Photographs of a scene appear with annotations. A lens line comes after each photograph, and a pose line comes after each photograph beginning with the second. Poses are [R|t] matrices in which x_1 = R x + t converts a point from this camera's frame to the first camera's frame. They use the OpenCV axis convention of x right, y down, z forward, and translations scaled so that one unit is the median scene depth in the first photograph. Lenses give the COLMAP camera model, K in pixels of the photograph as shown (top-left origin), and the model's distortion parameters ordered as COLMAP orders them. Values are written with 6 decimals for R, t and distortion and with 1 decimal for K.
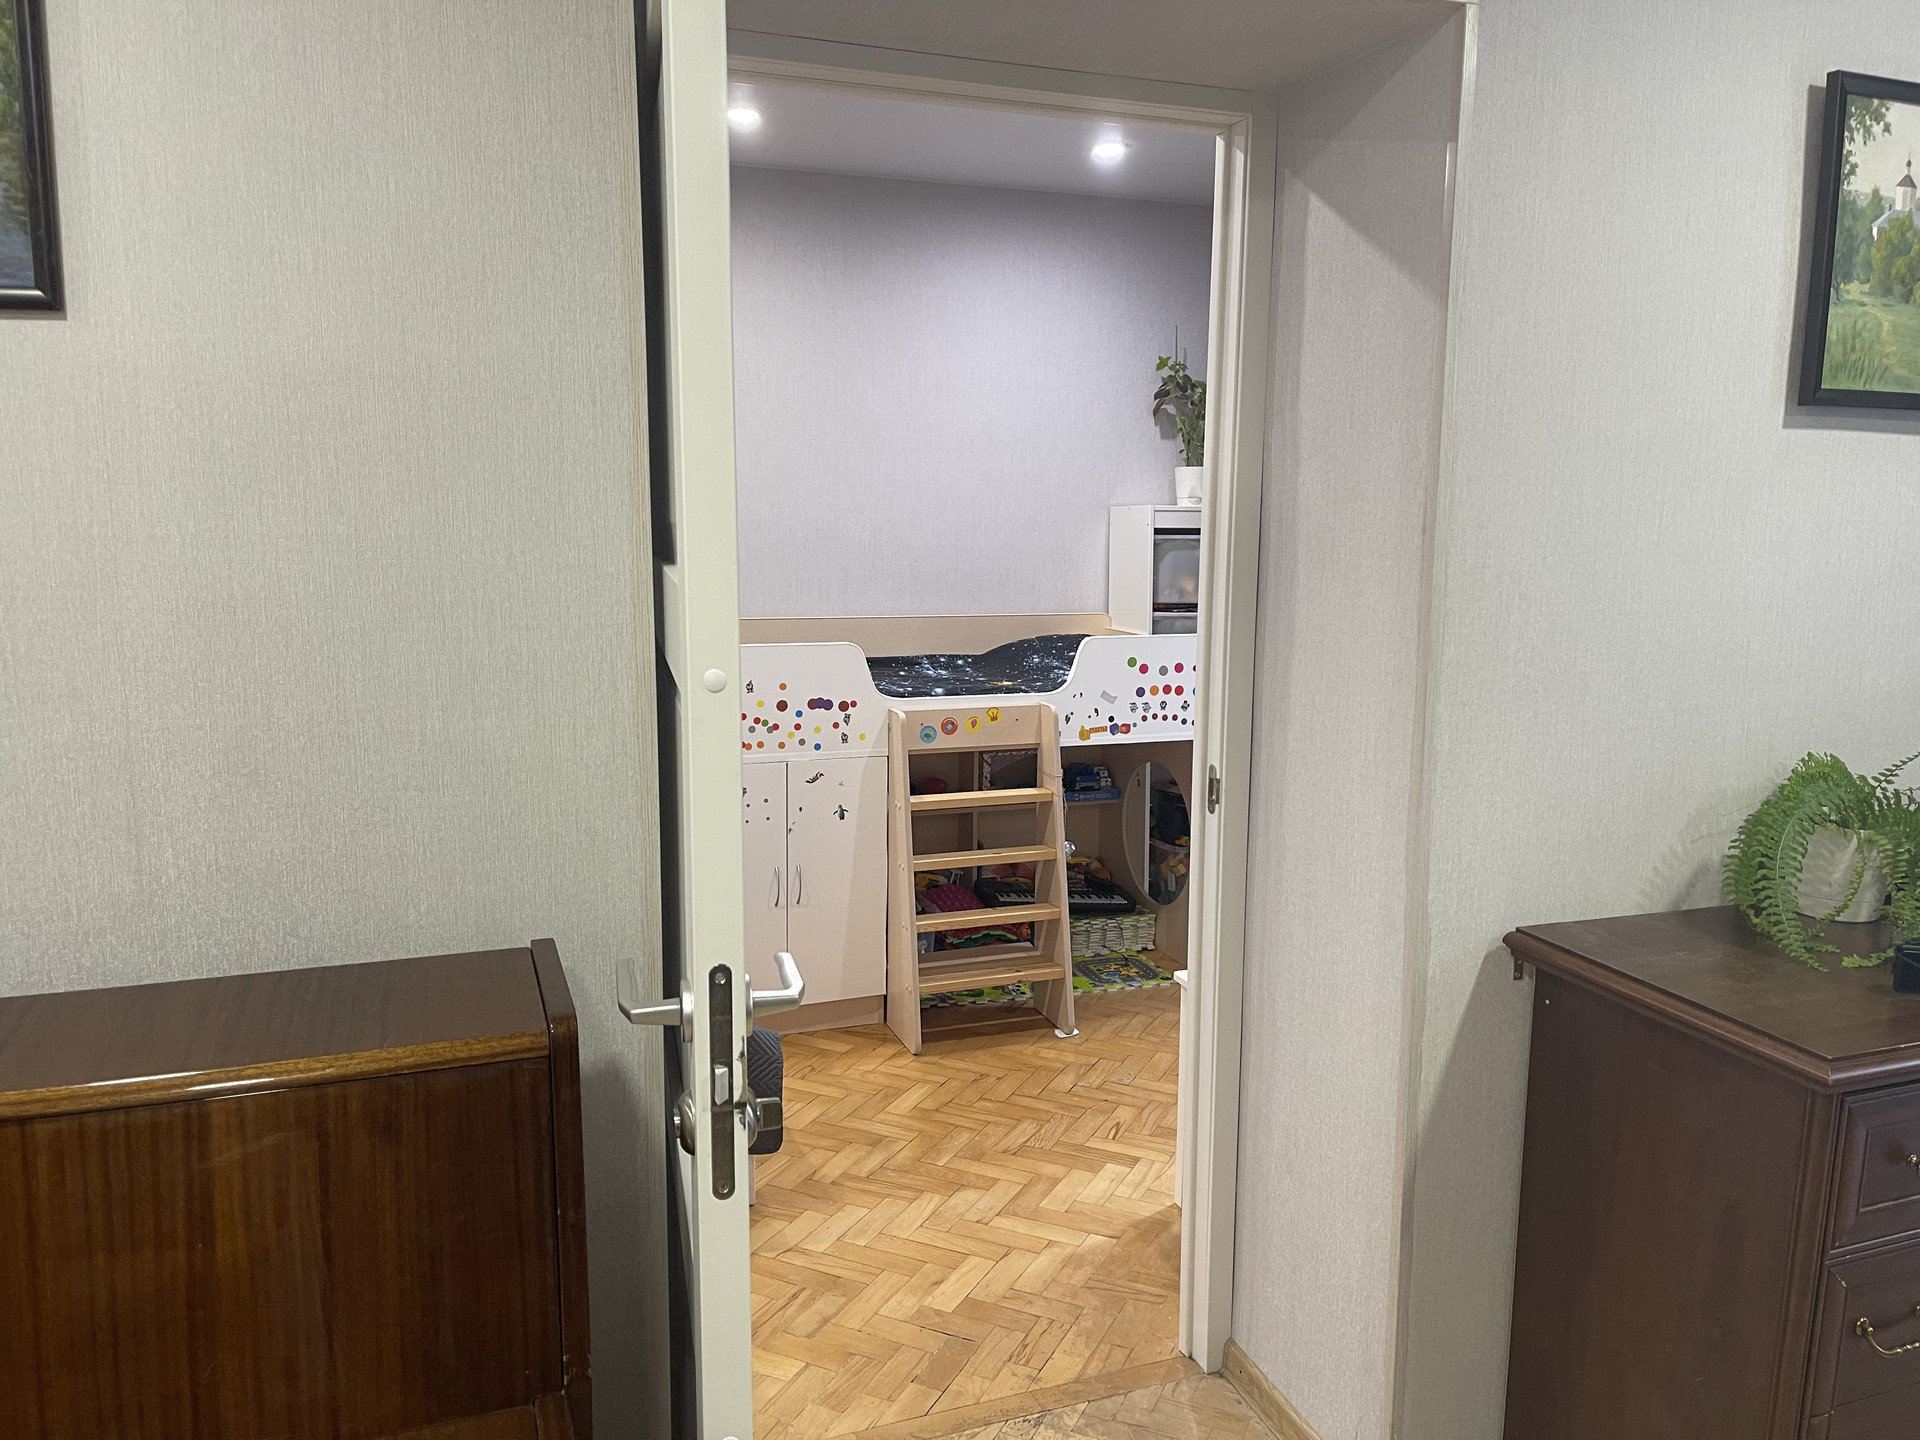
lens RADIAL K [[1470.4, 0, 972.2], [0, 1470.4, 711.4], [0, 0, 1]] dist [0.010295, -0.037406]
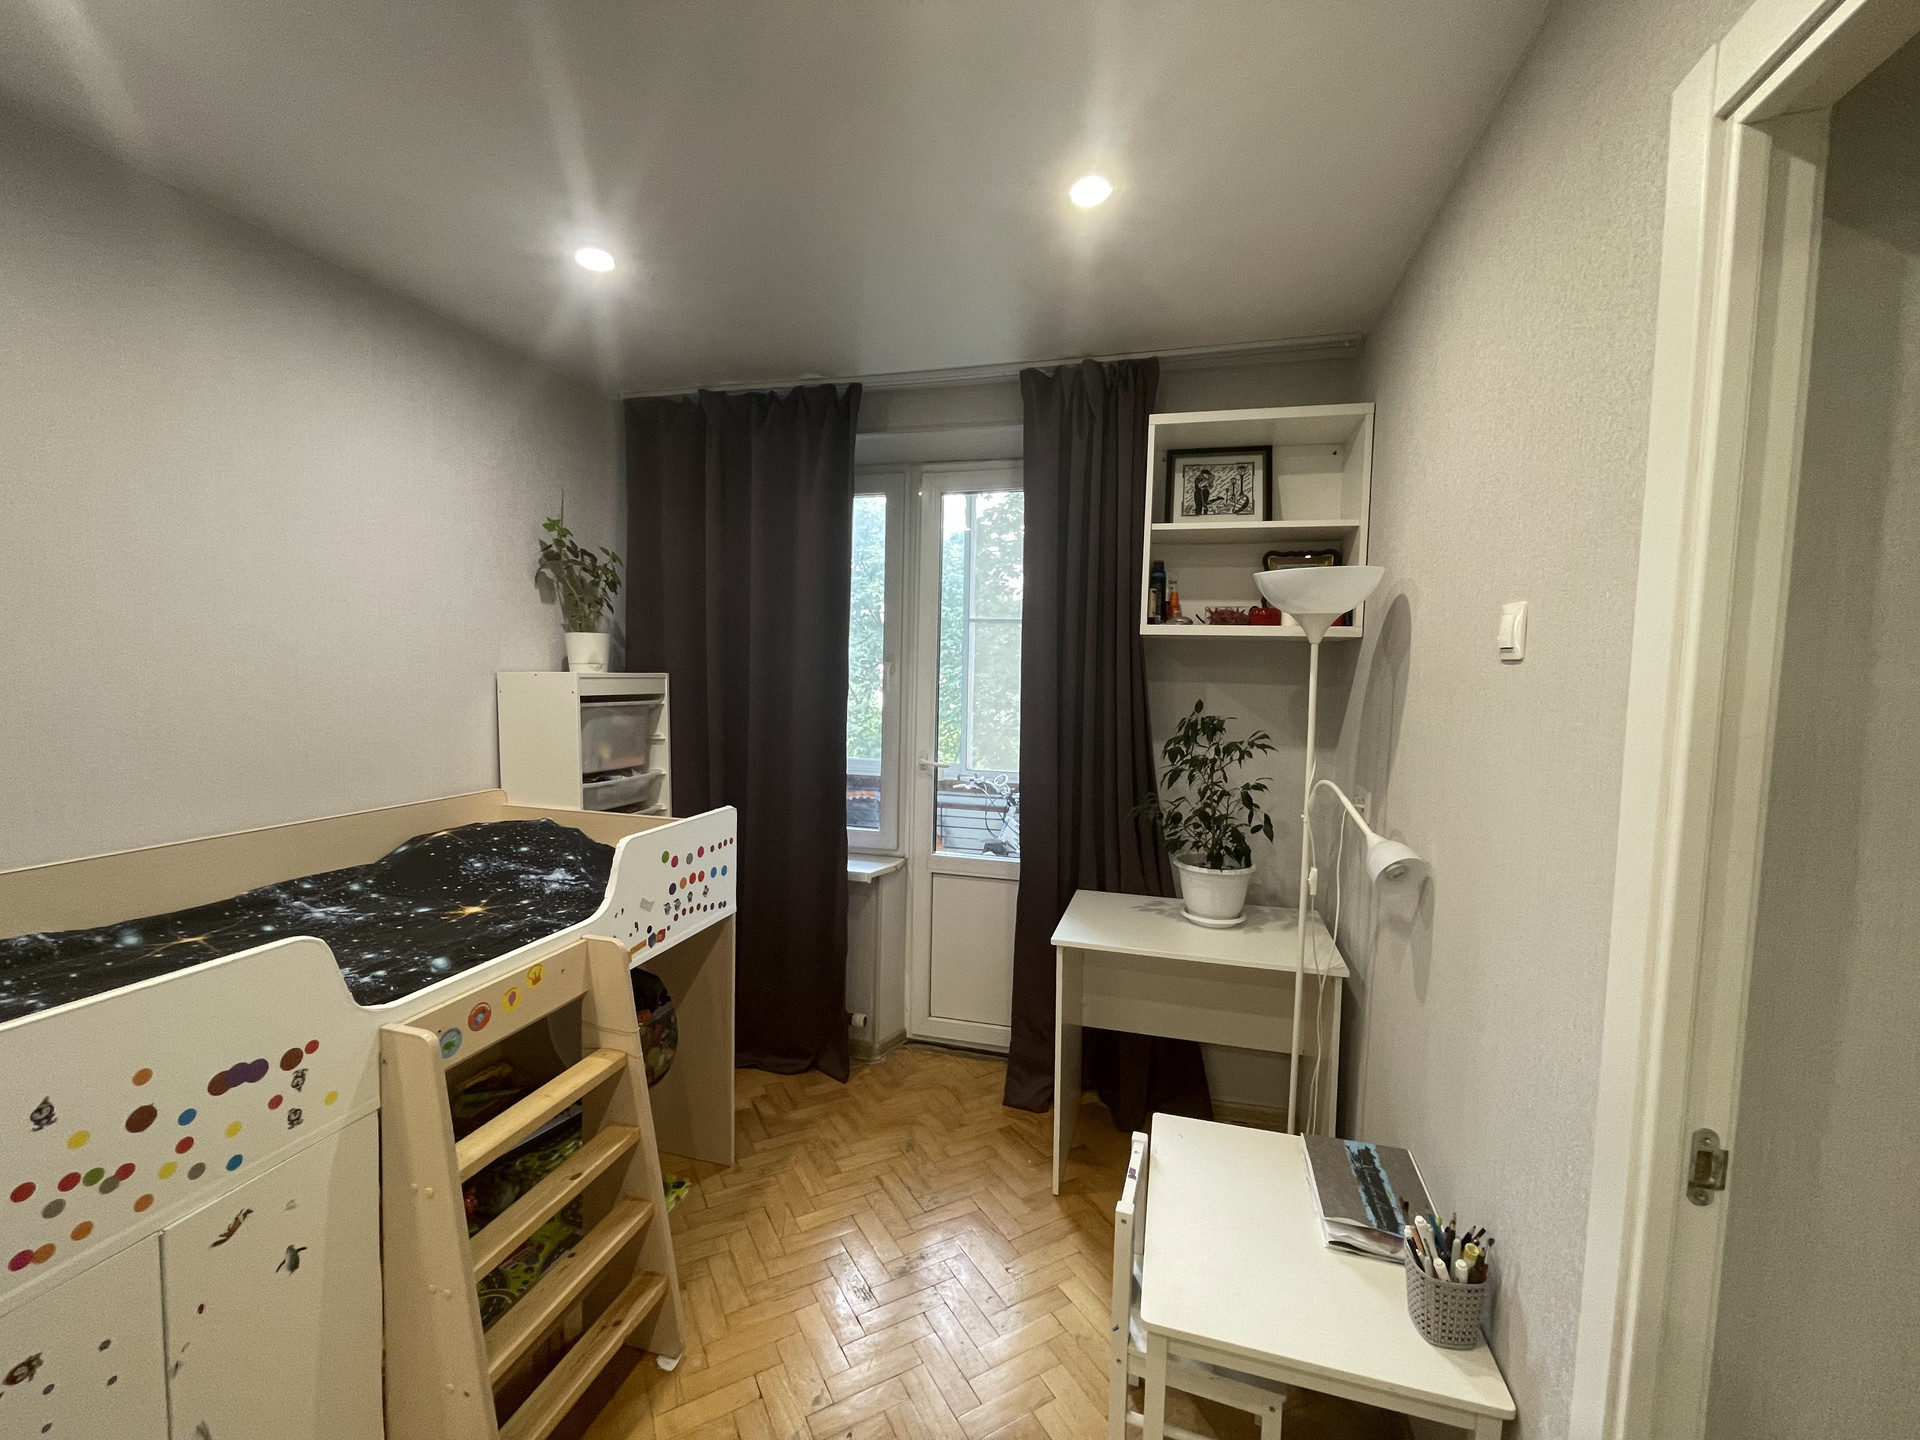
lens RADIAL K [[781.2, 0, 958.8], [0, 781.2, 714.9], [0, 0, 1]] dist [0.000007, -0.000674]
pose [[0.585153, -0.044722, 0.809689, -0.167462], [0.098872, 0.994963, -0.016498, -0.097705], [-0.804873, 0.089709, 0.586628, 0.623785]]
